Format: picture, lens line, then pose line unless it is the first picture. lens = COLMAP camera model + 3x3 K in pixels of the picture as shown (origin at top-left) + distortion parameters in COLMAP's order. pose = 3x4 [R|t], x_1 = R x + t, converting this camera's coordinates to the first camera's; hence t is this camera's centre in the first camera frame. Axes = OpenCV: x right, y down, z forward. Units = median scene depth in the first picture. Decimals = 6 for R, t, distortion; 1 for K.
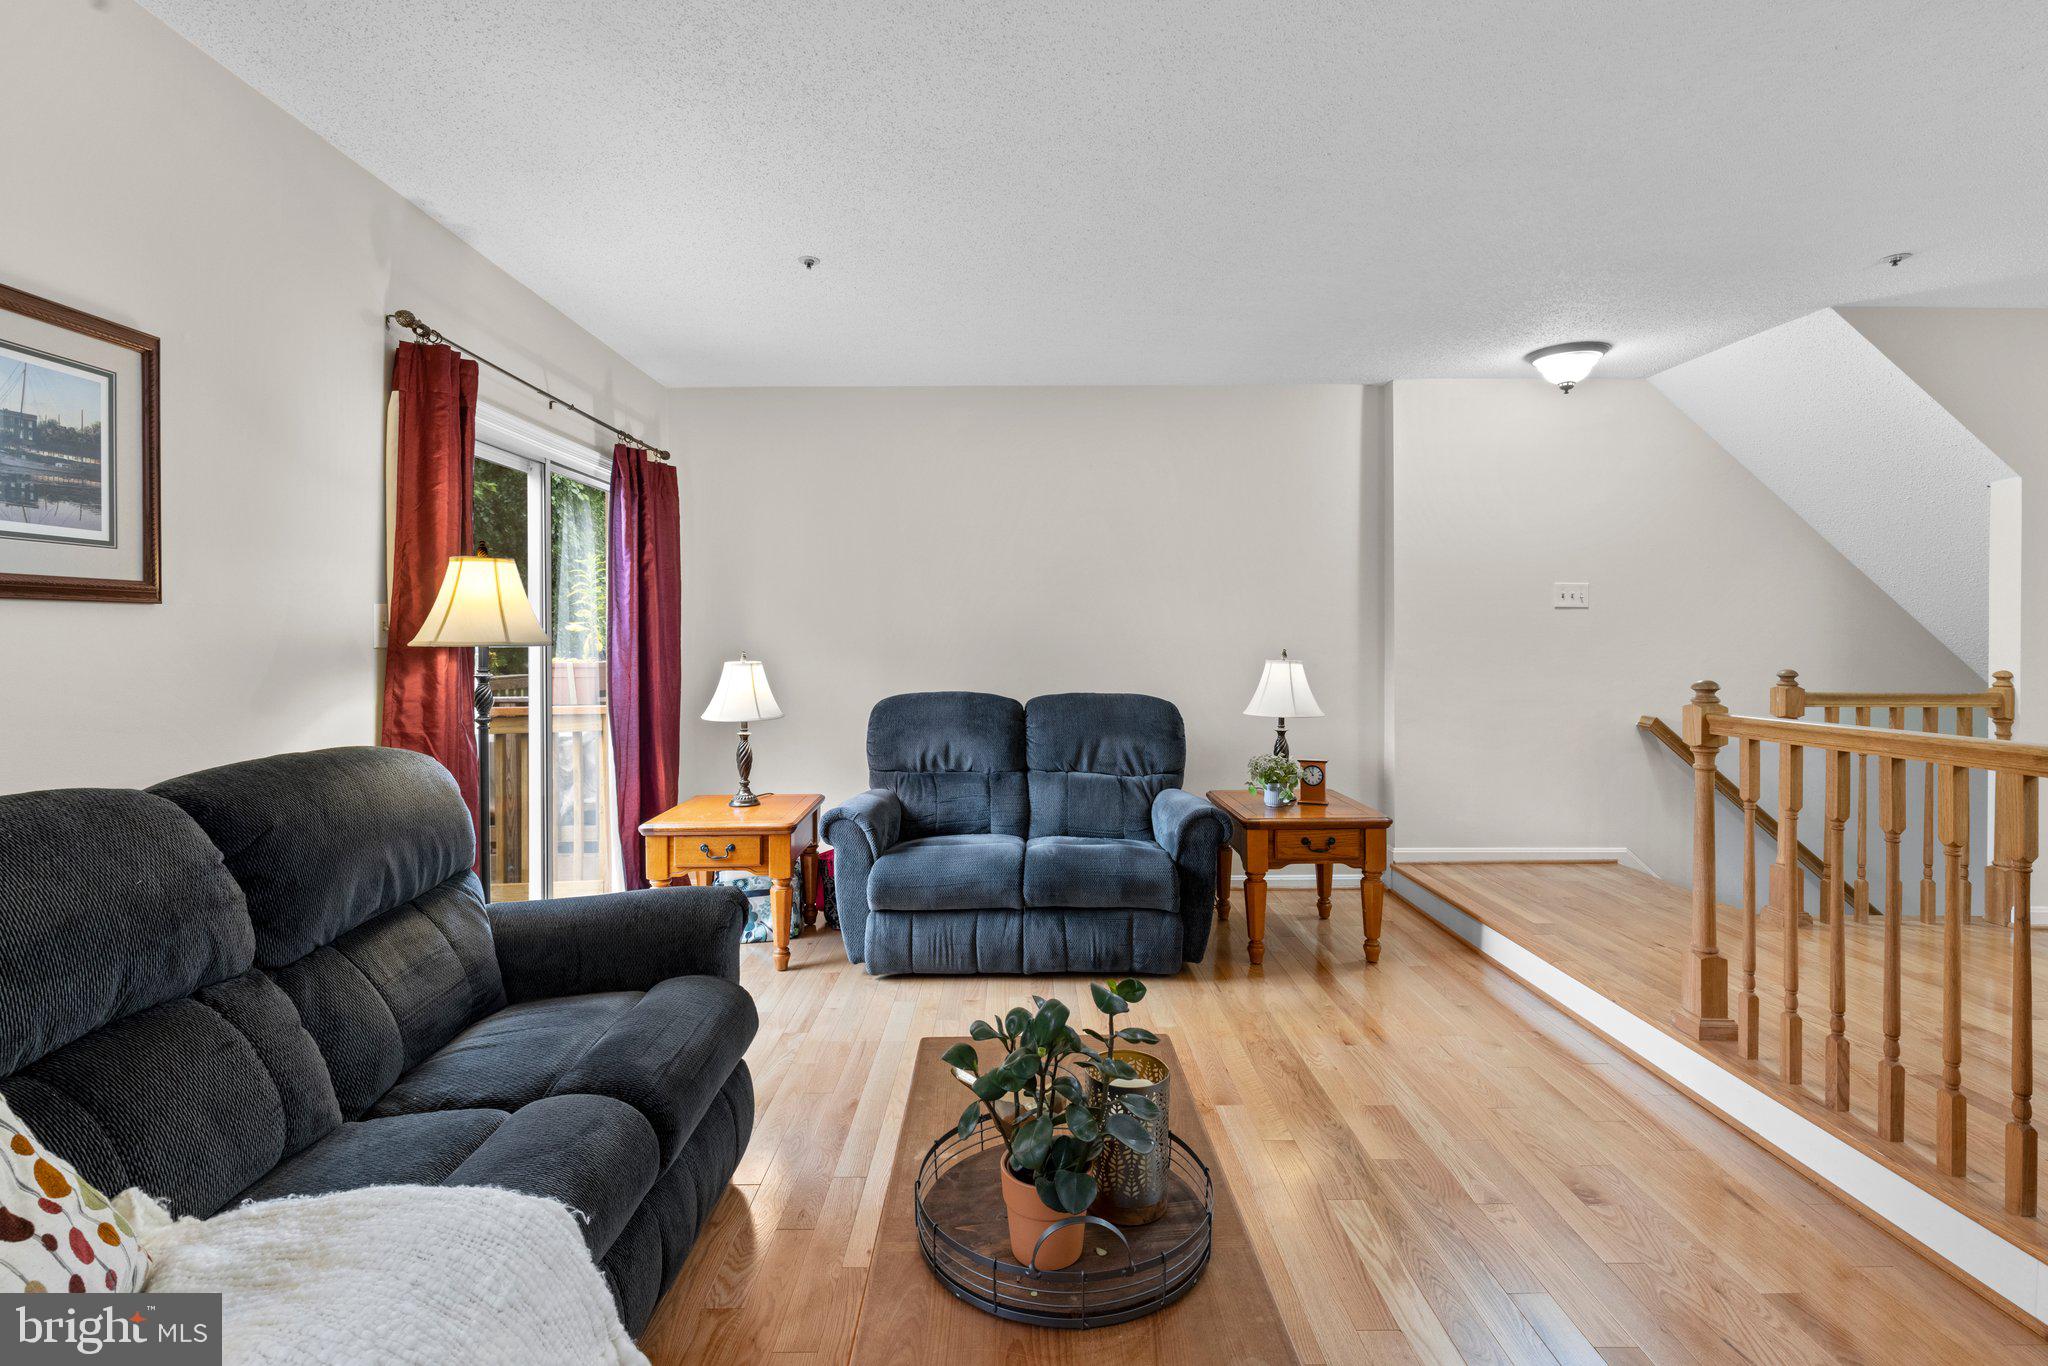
lens RADIAL K [[914.9, 0, 1028.5], [0, 914.9, 655.5], [0, 0, 1]] dist [0.001322, -0.000802]
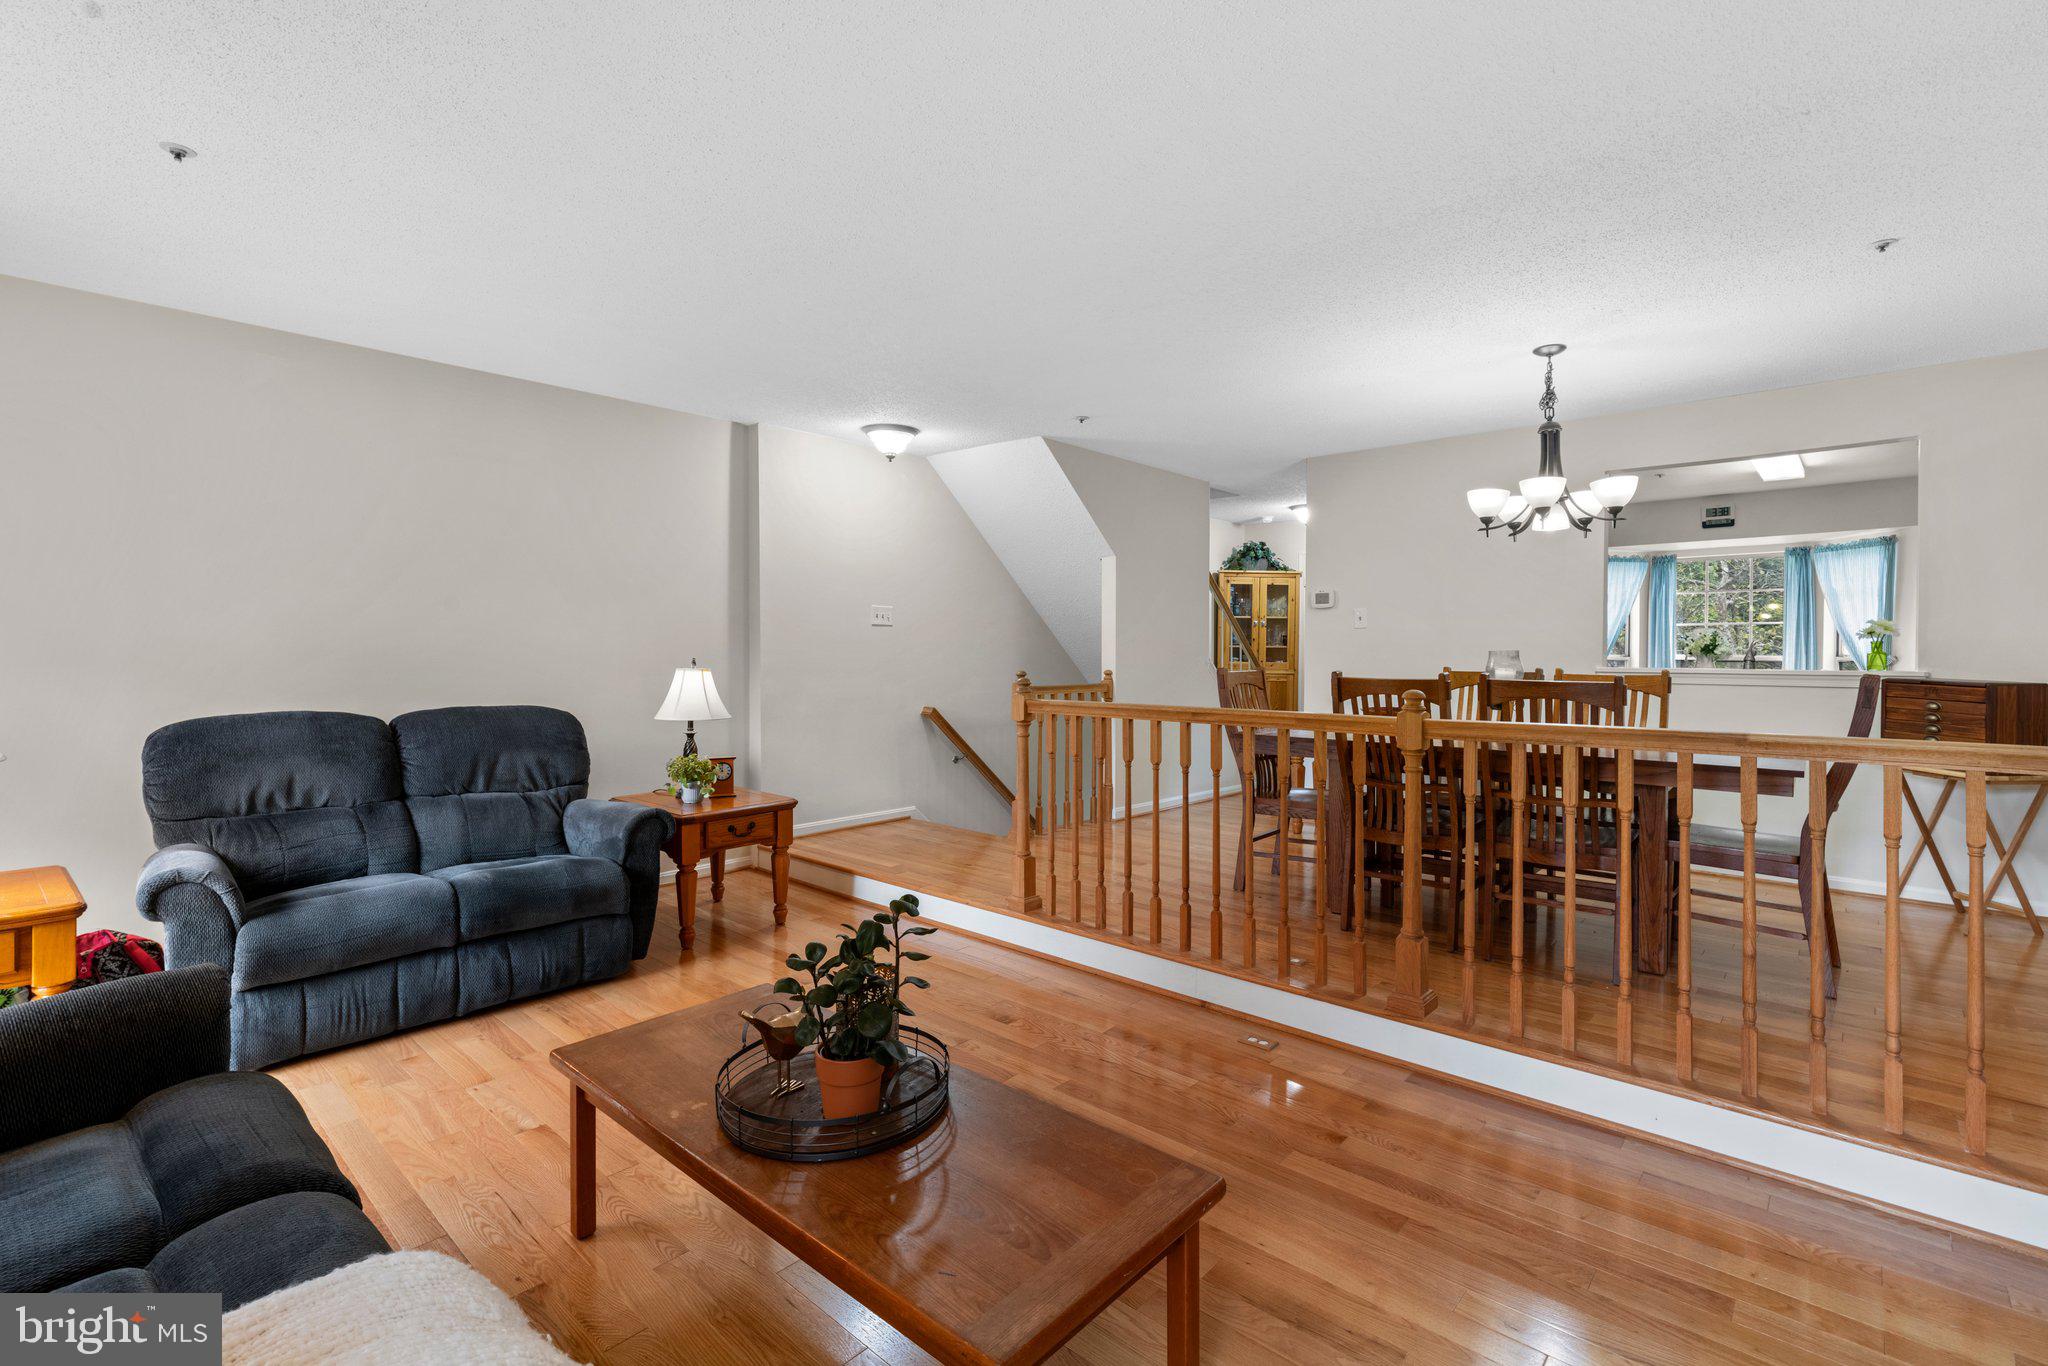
lens RADIAL K [[914.9, 0, 1025.1], [0, 914.9, 664.6], [0, 0, 1]] dist [0.001322, -0.000802]
pose [[0.678688, -0.007829, 0.734385, -0.257626], [0.007065, 0.999967, 0.004131, -0.000866], [-0.734393, 0.002385, 0.678720, -0.027590]]
